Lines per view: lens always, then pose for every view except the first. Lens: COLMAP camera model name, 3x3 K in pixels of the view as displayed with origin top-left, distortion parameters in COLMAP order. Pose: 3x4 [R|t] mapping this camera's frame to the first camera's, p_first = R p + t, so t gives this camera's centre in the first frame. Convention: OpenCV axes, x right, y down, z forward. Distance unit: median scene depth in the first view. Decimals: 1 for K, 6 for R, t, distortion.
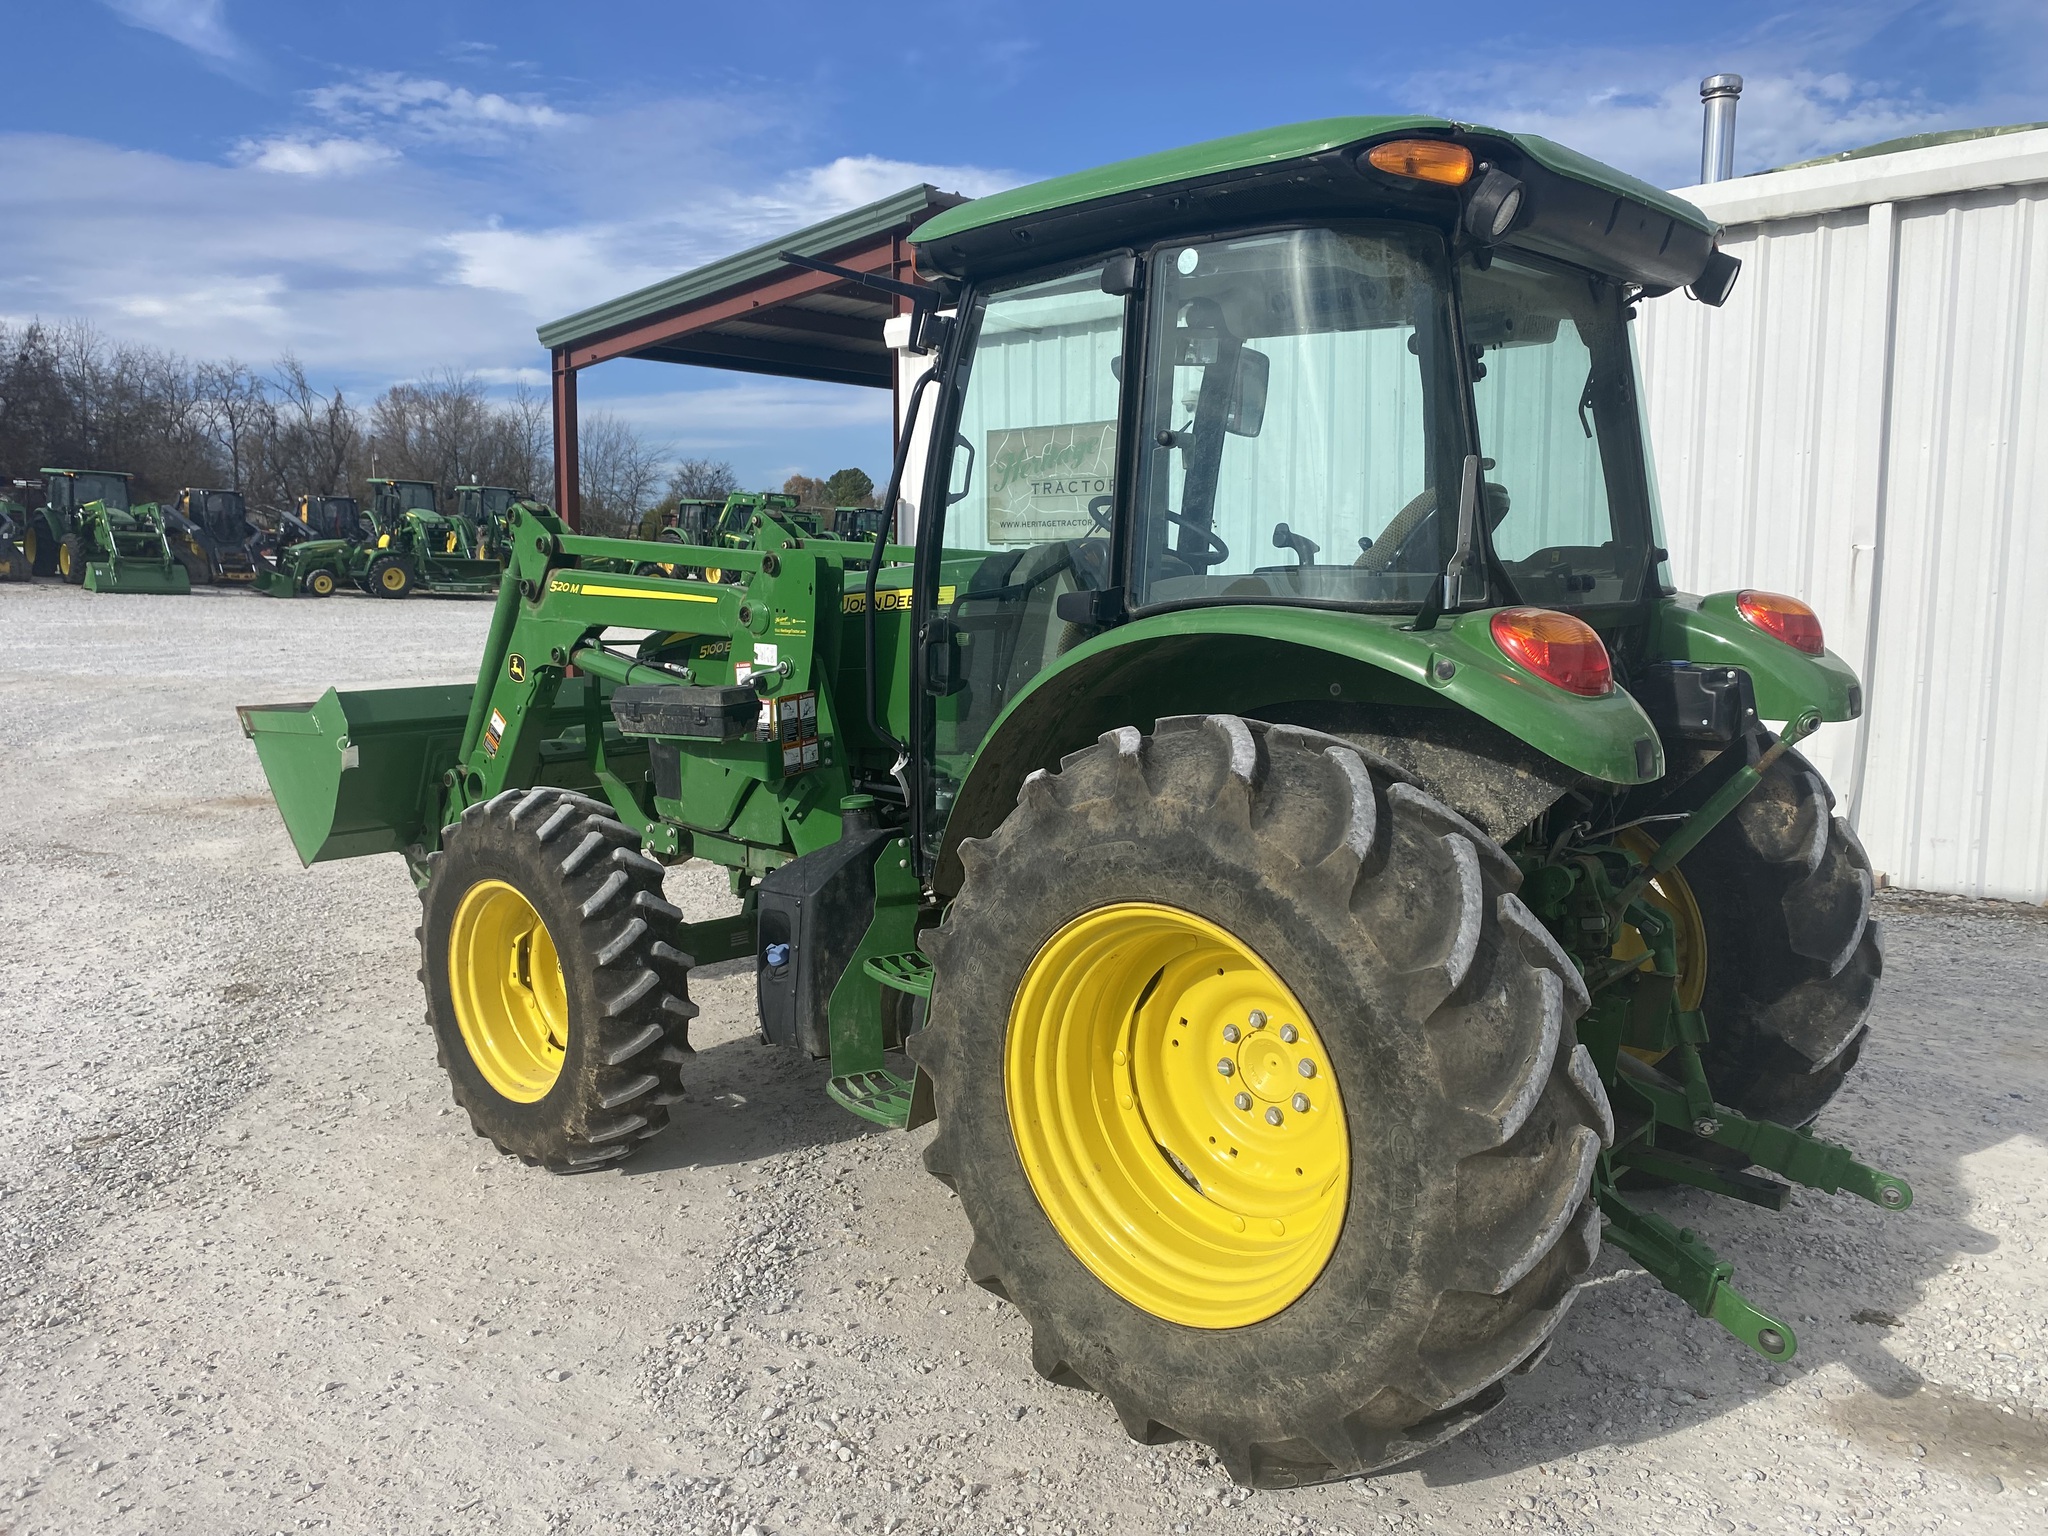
lens RADIAL K [[1551.8, 0, 1010.3], [0, 1551.8, 753.5], [0, 0, 1]] dist [0.027513, -0.031401]
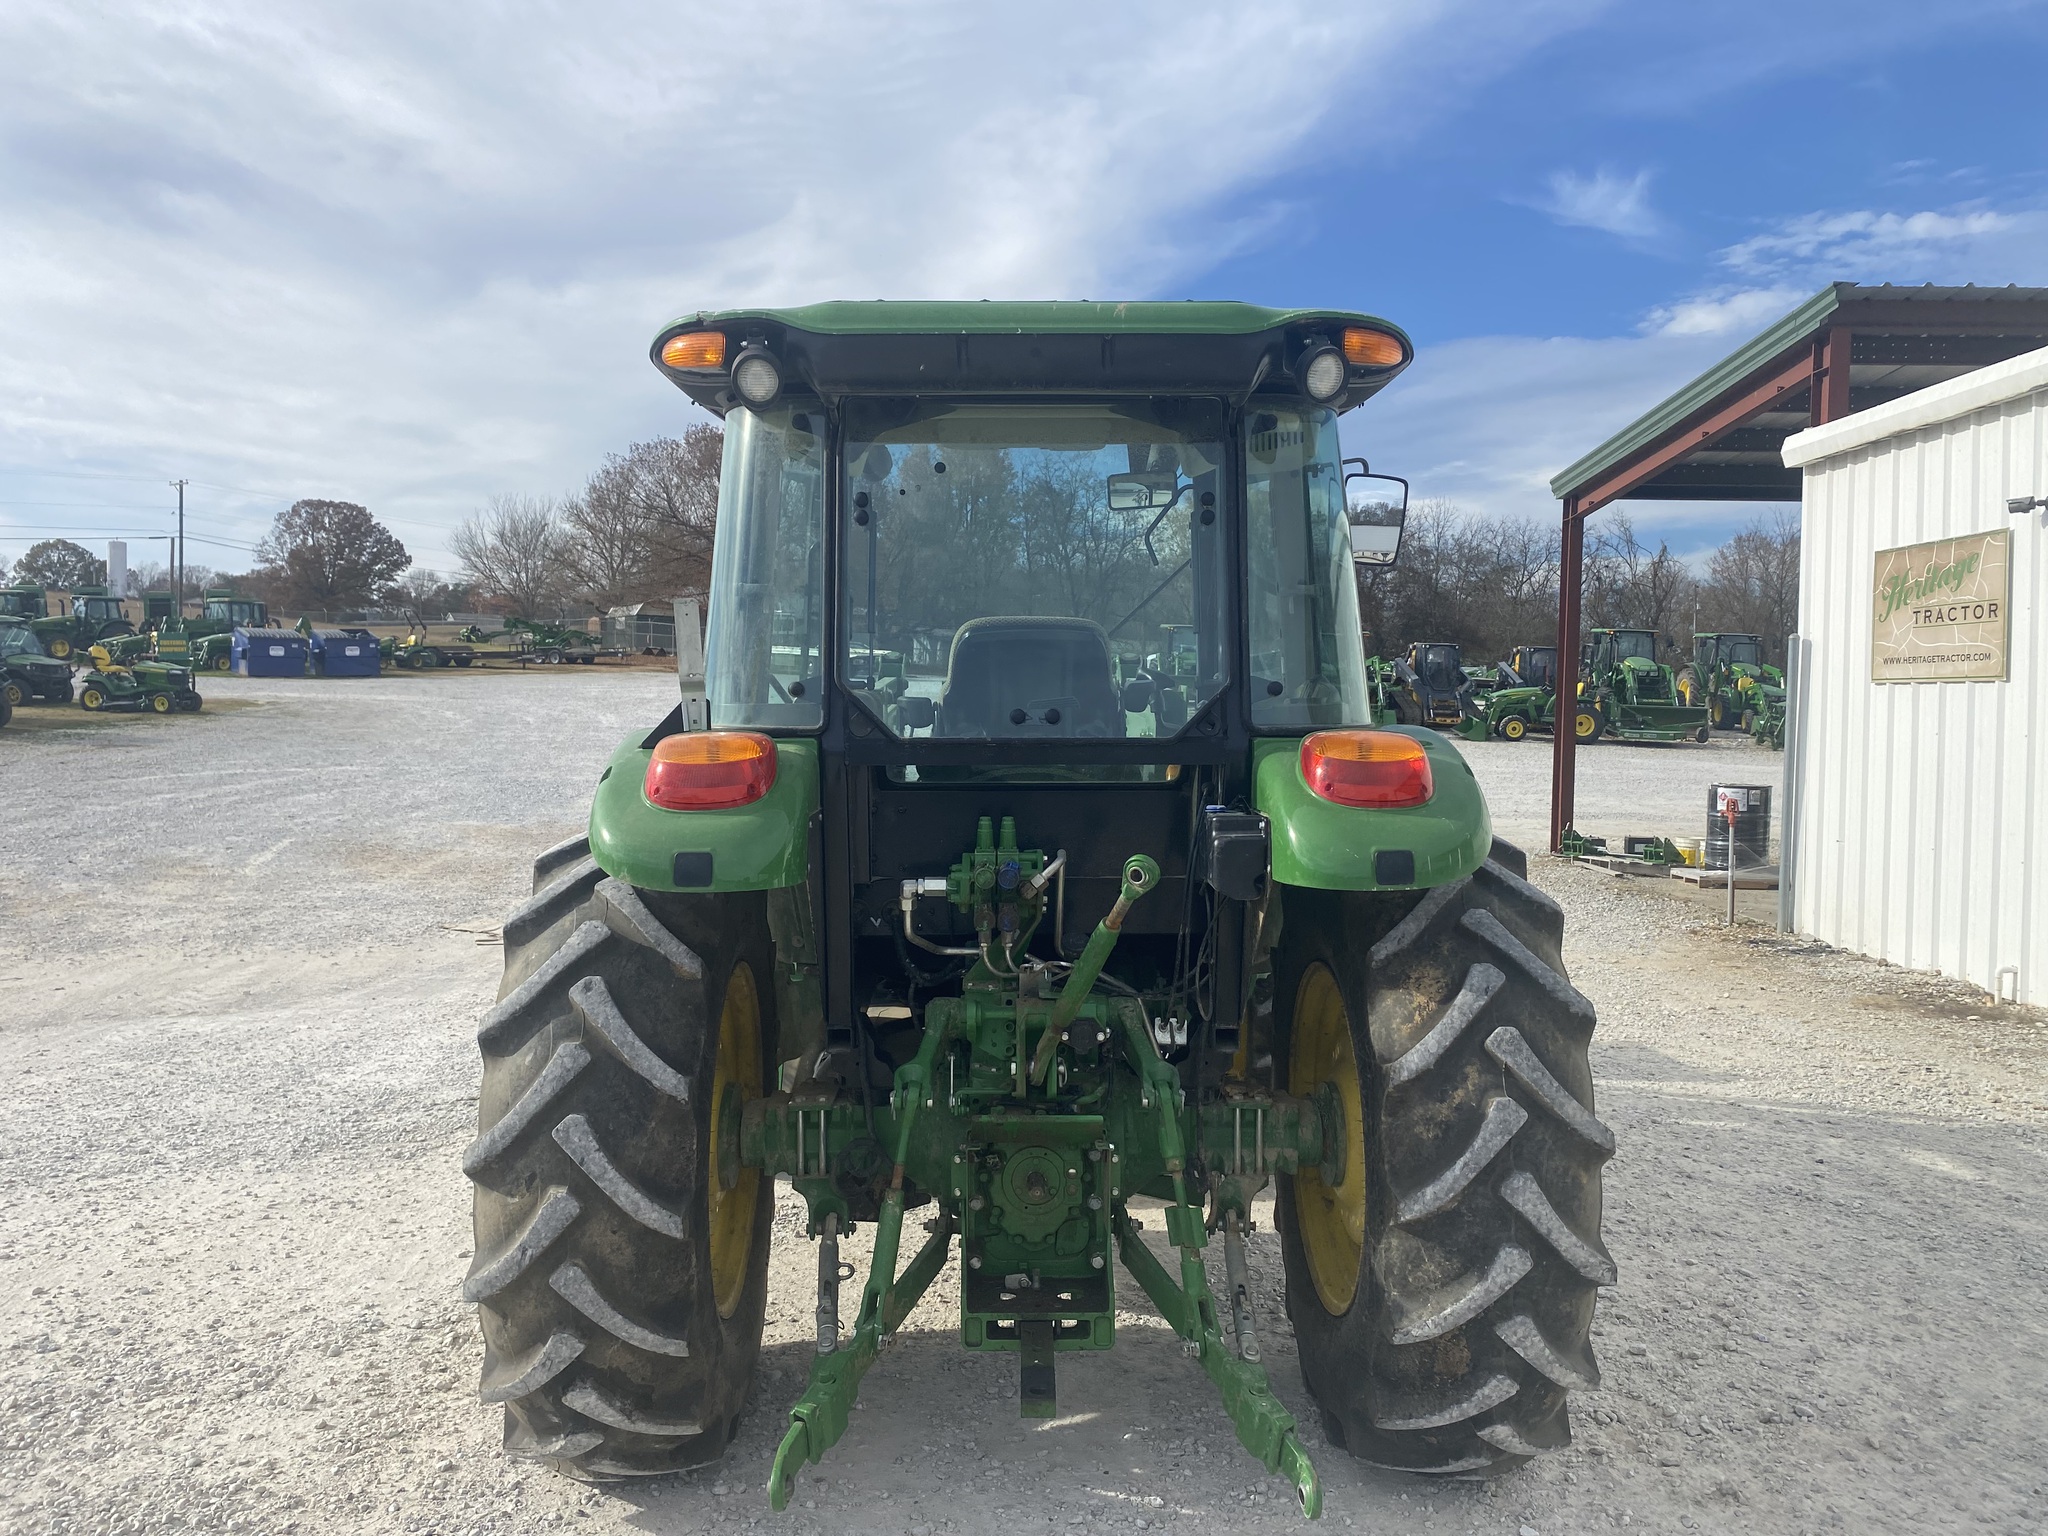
lens RADIAL K [[1551.8, 0, 999.9], [0, 1551.8, 764.9], [0, 0, 1]] dist [0.027513, -0.031401]
pose [[0.675592, 0.032642, -0.736553, 1.074650], [-0.096893, 0.994286, -0.044809, -0.033051], [0.730882, 0.101640, 0.674894, 0.341105]]
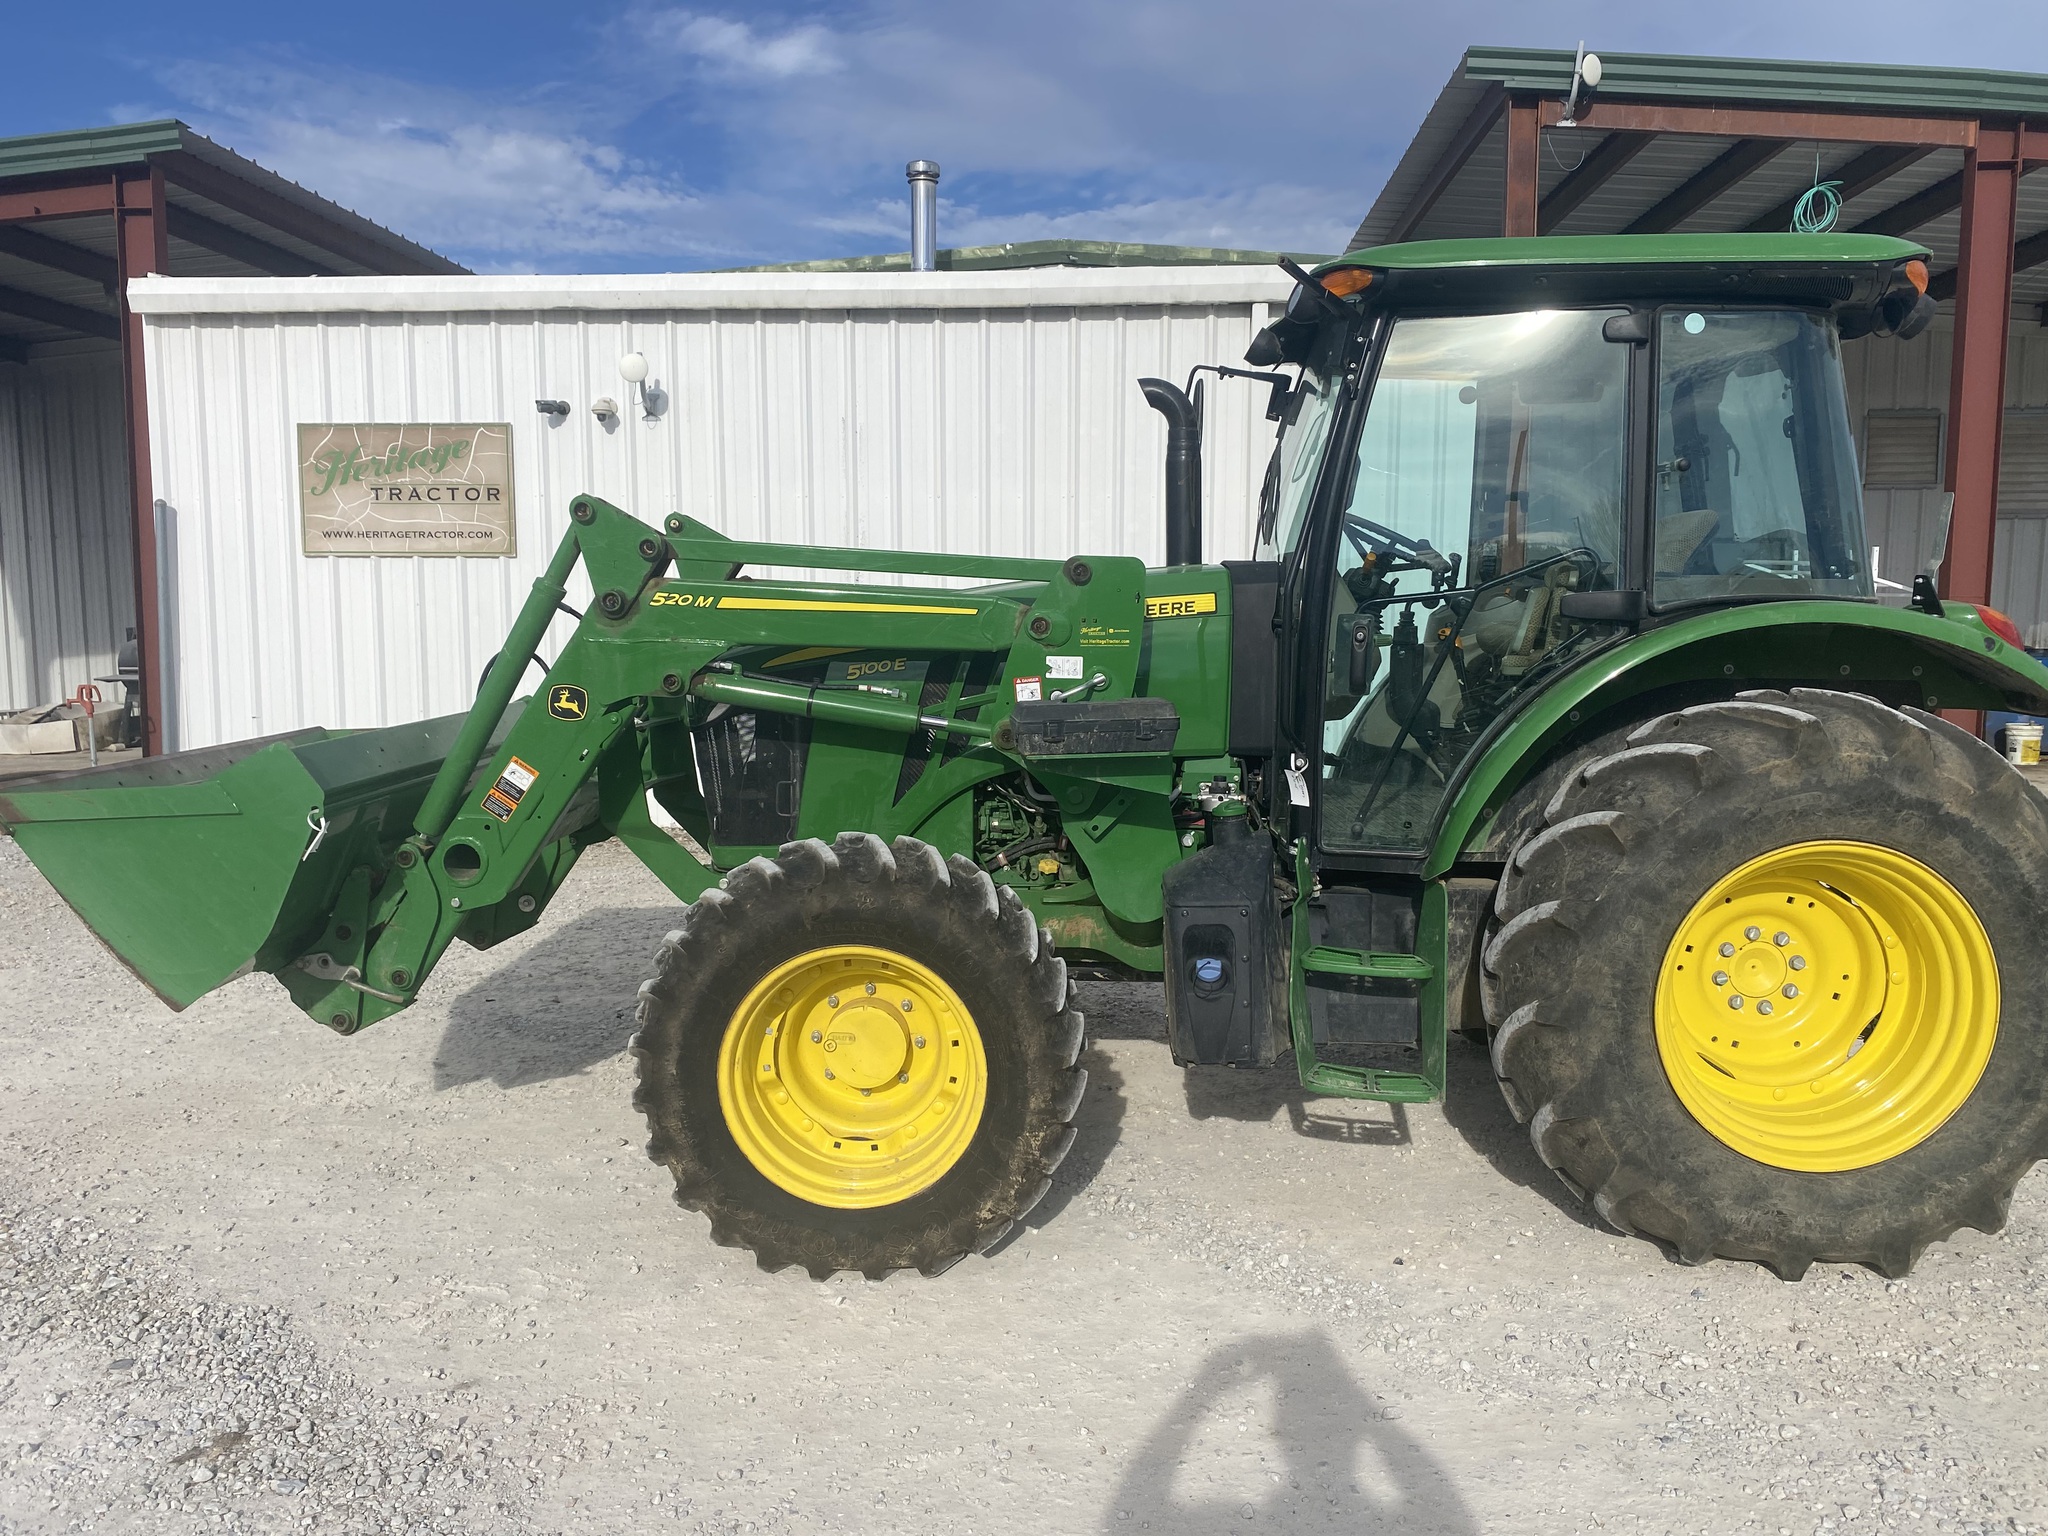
lens RADIAL K [[1551.8, 0, 1028.4], [0, 1551.8, 753.9], [0, 0, 1]] dist [0.027513, -0.031401]
pose [[0.757262, -0.066766, 0.649689, -1.068838], [0.077550, 0.996916, 0.012058, -0.033210], [-0.648490, 0.041253, 0.760104, 0.406493]]
